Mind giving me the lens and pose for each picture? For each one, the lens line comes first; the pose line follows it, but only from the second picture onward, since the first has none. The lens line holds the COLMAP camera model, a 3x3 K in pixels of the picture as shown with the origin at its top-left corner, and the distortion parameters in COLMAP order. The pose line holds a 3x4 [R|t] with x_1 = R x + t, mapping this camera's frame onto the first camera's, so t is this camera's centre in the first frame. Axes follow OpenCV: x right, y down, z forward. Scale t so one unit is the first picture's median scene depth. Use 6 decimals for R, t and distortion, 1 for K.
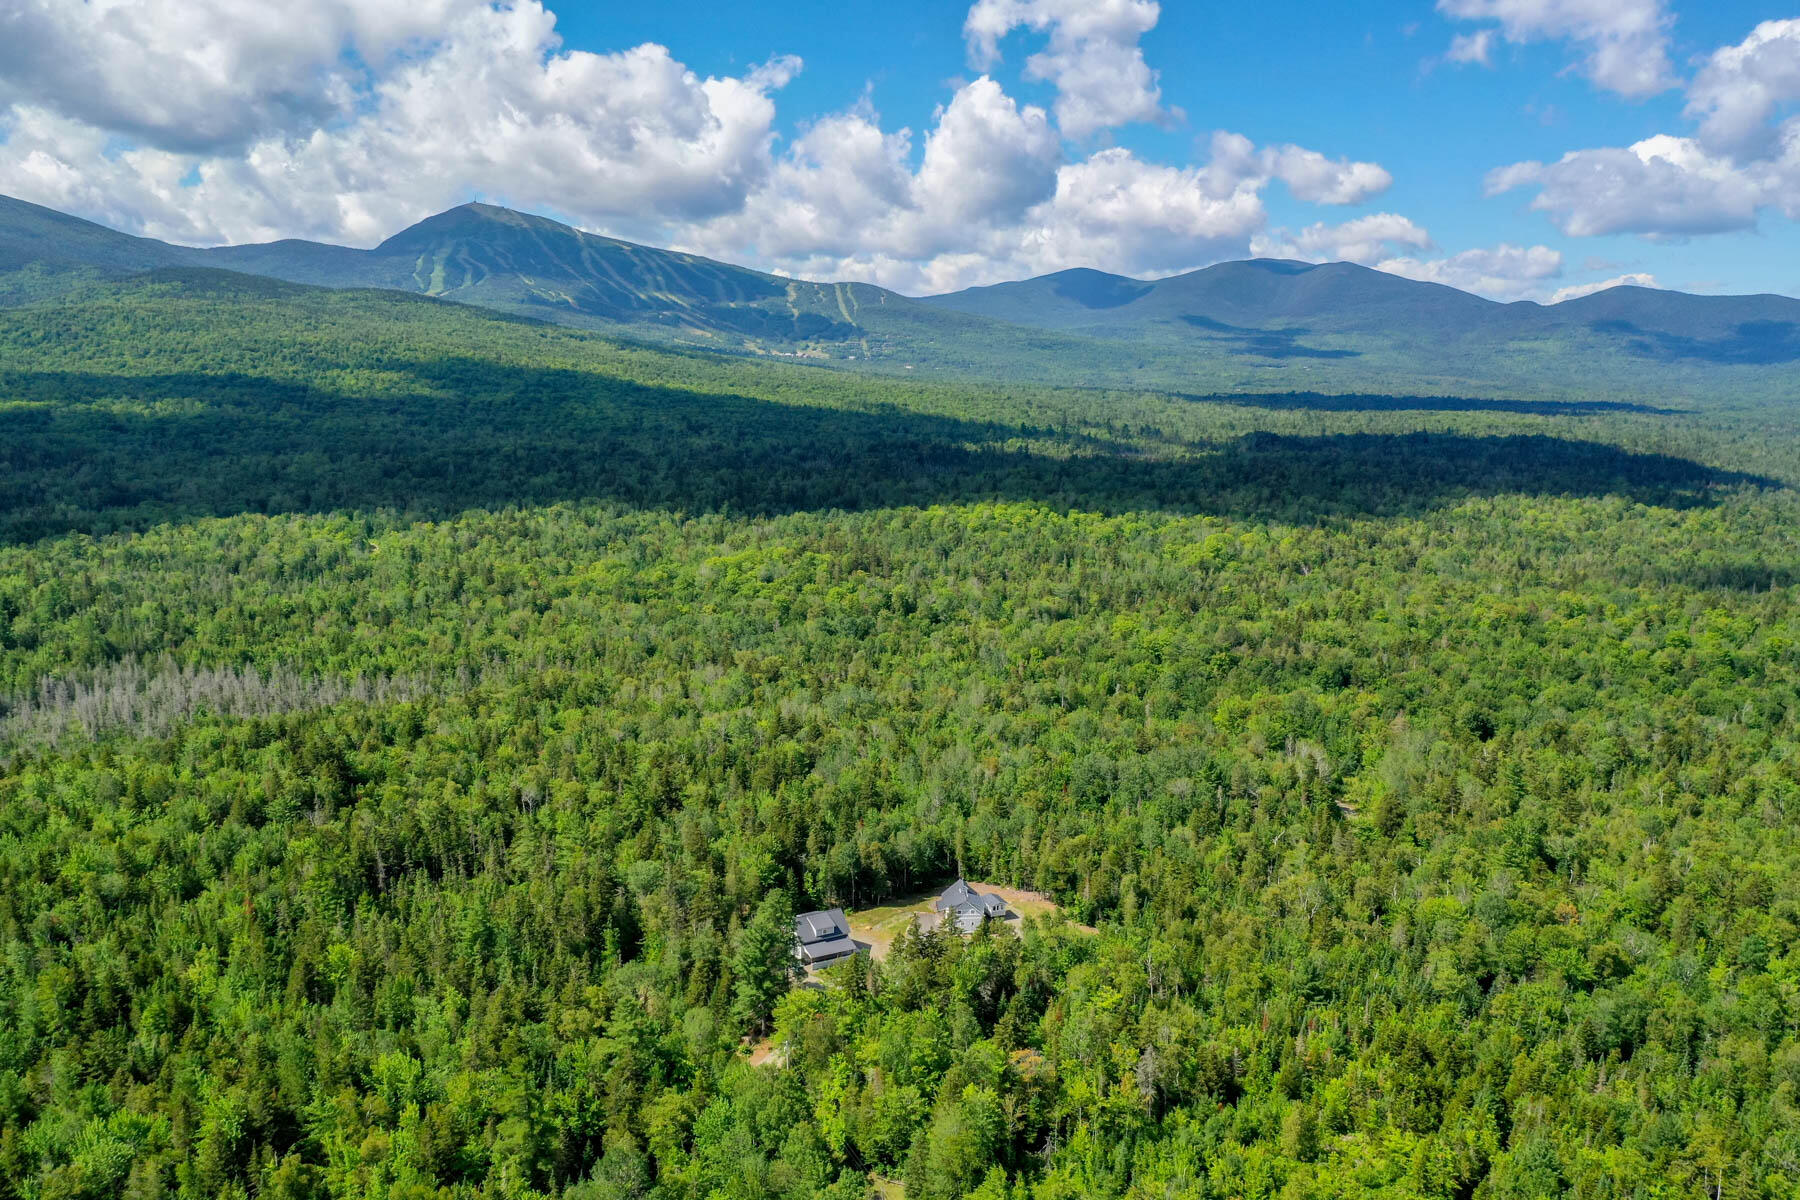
lens RADIAL K [[1418.4, 0, 901.8], [0, 1418.4, 601.5], [0, 0, 1]] dist [0.011507, -0.014646]
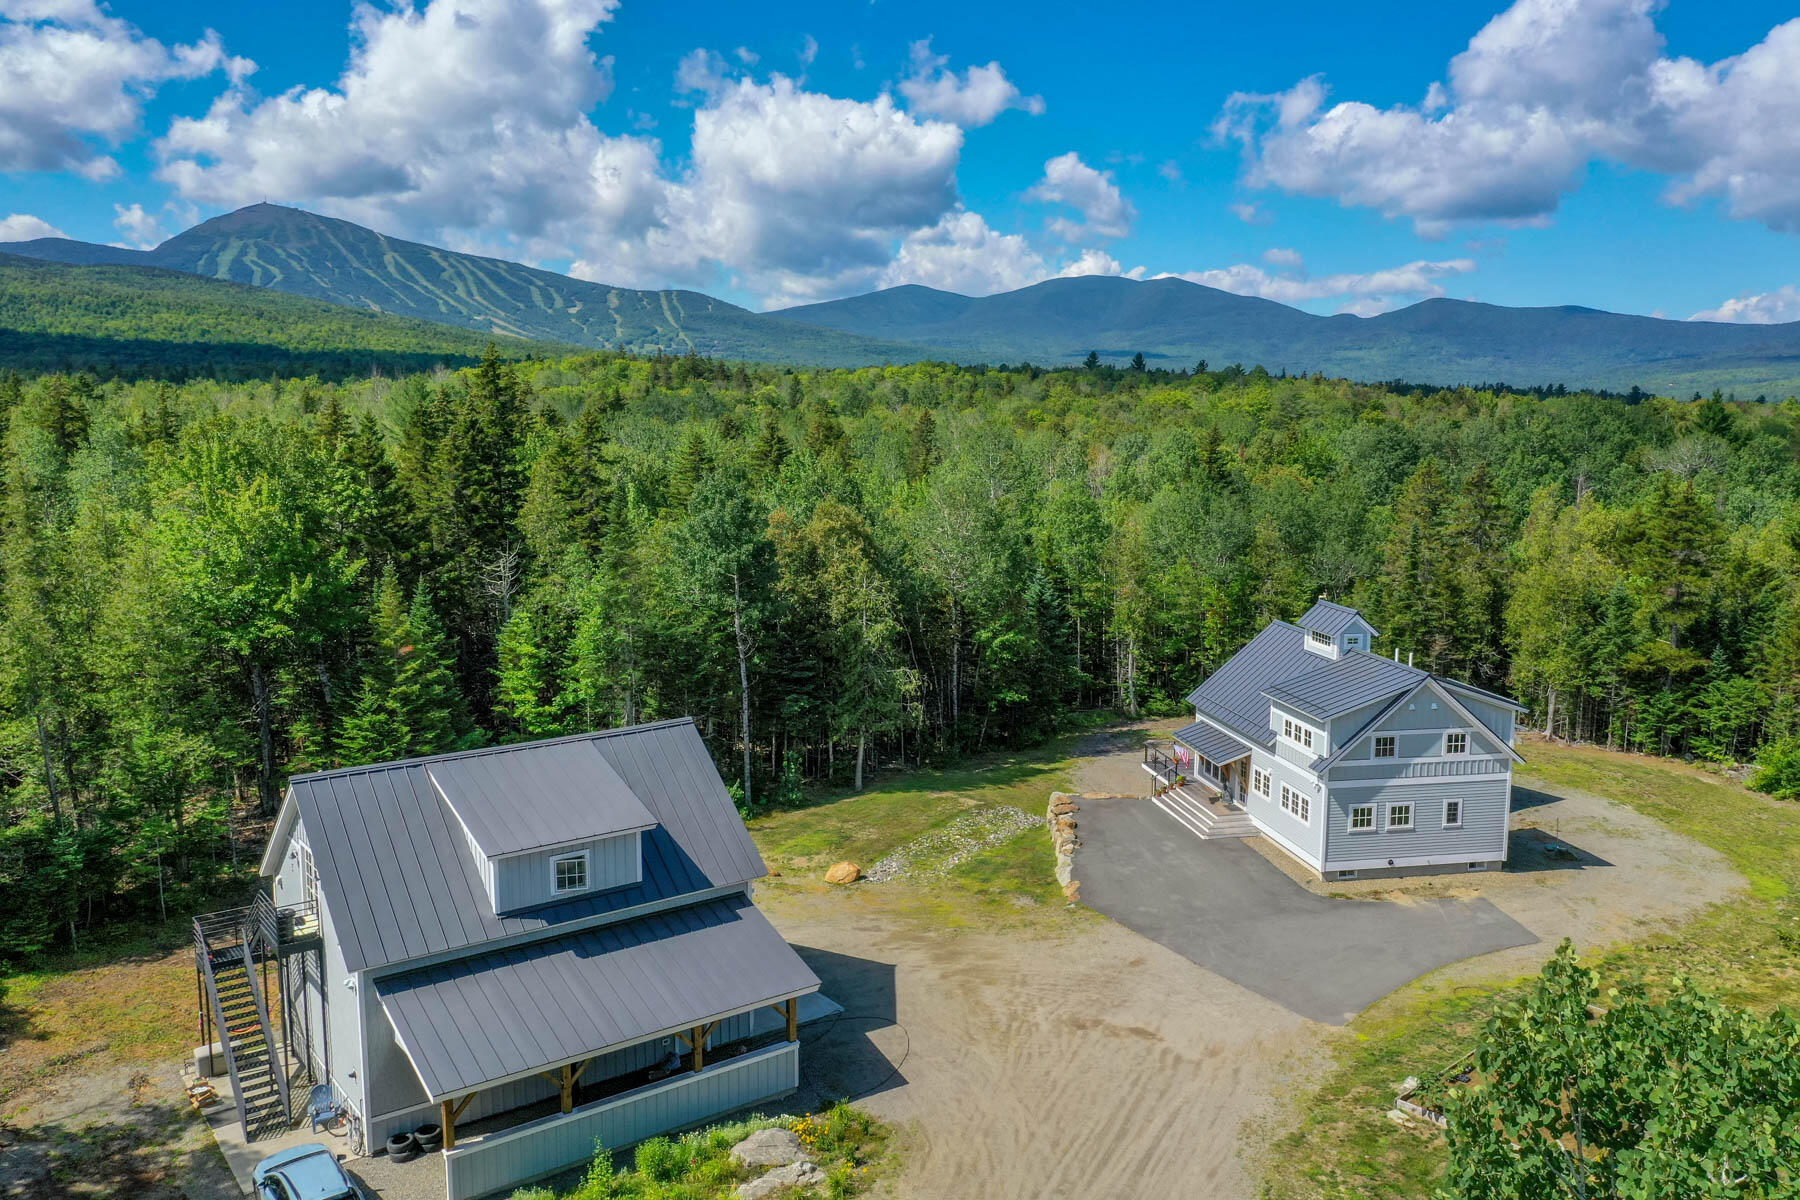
lens RADIAL K [[1418.4, 0, 895.9], [0, 1418.4, 597.1], [0, 0, 1]] dist [0.011507, -0.014646]
pose [[0.993321, -0.021967, 0.113275, -0.035102], [0.024823, 0.999407, -0.023859, 0.191557], [-0.112683, 0.026511, 0.993277, 0.786706]]
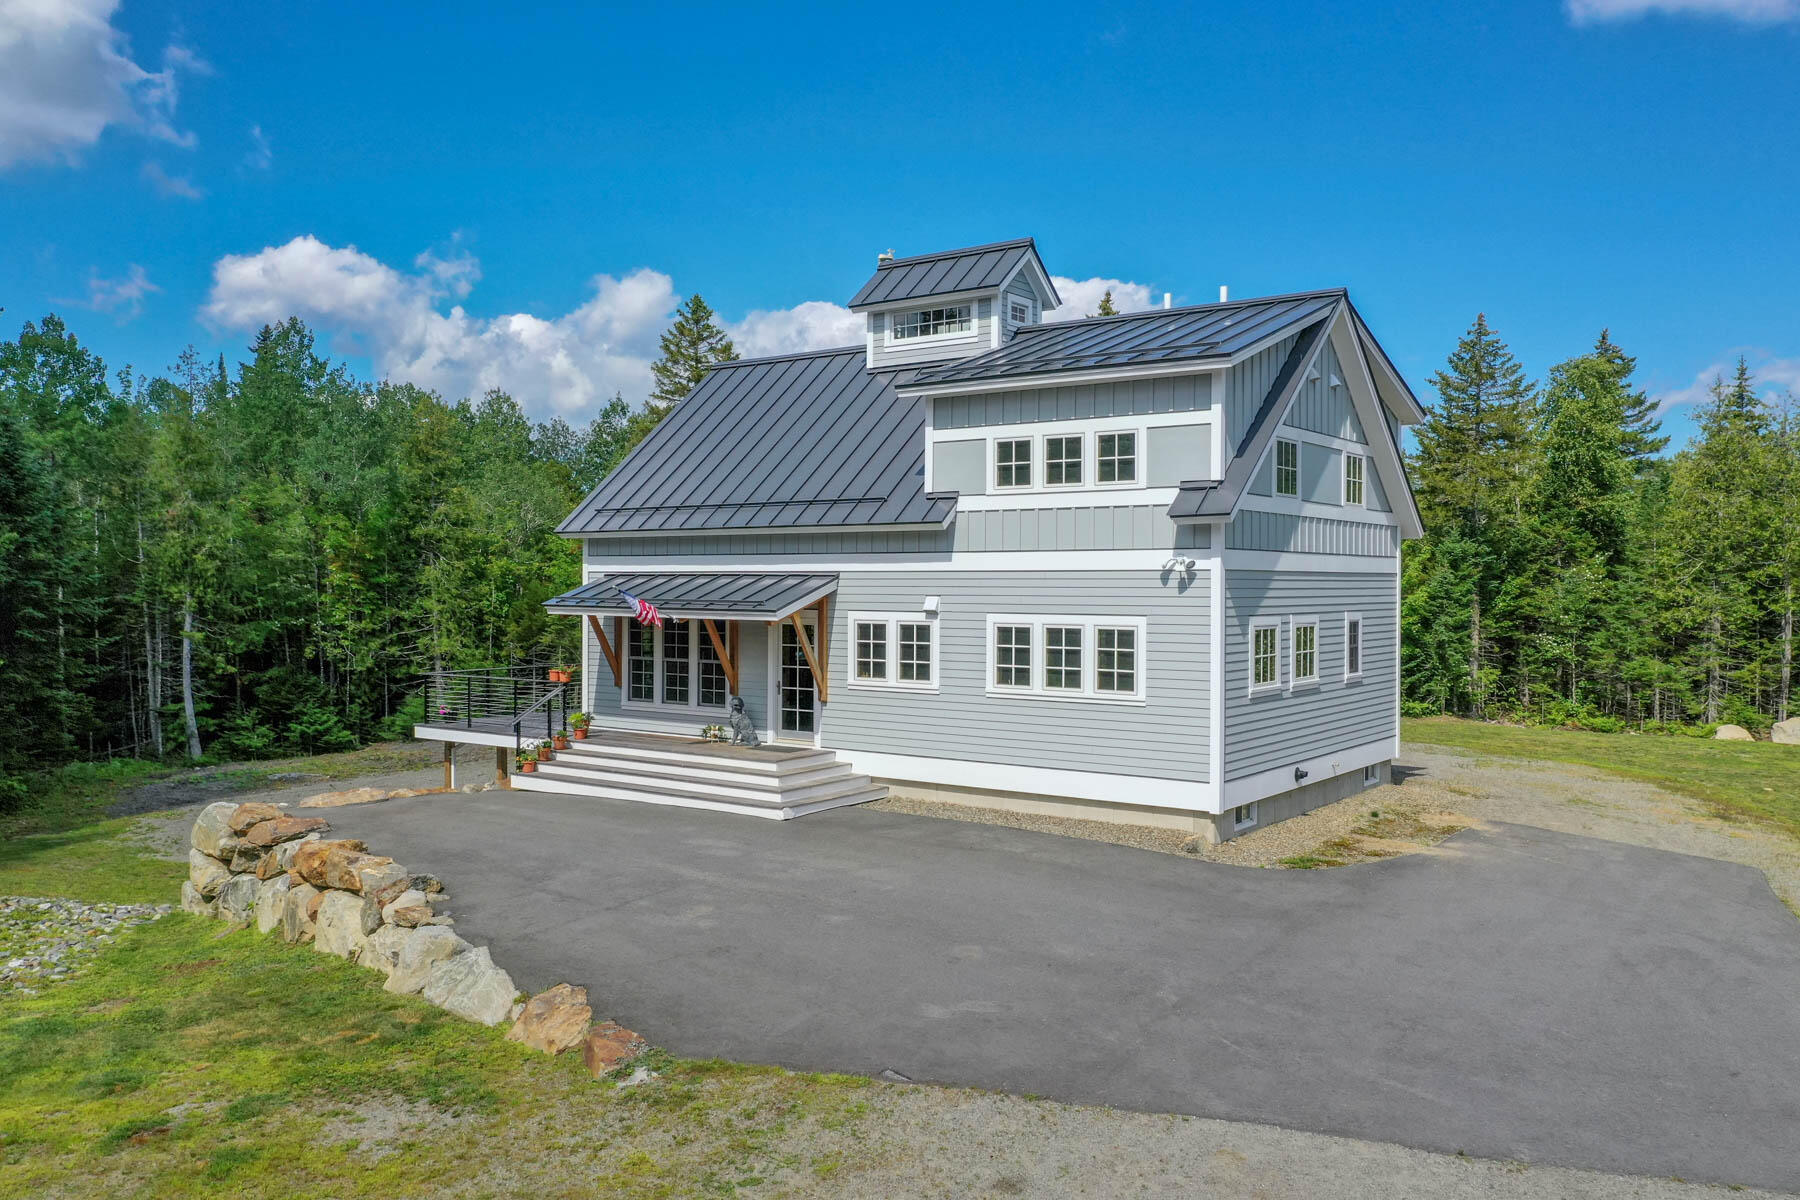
lens RADIAL K [[1418.4, 0, 896.5], [0, 1418.4, 616.2], [0, 0, 1]] dist [0.011507, -0.014646]
pose [[0.643962, -0.022622, 0.764723, -0.020415], [0.127134, 0.988829, -0.077807, 0.215968], [-0.754420, 0.147327, 0.639644, 0.919294]]
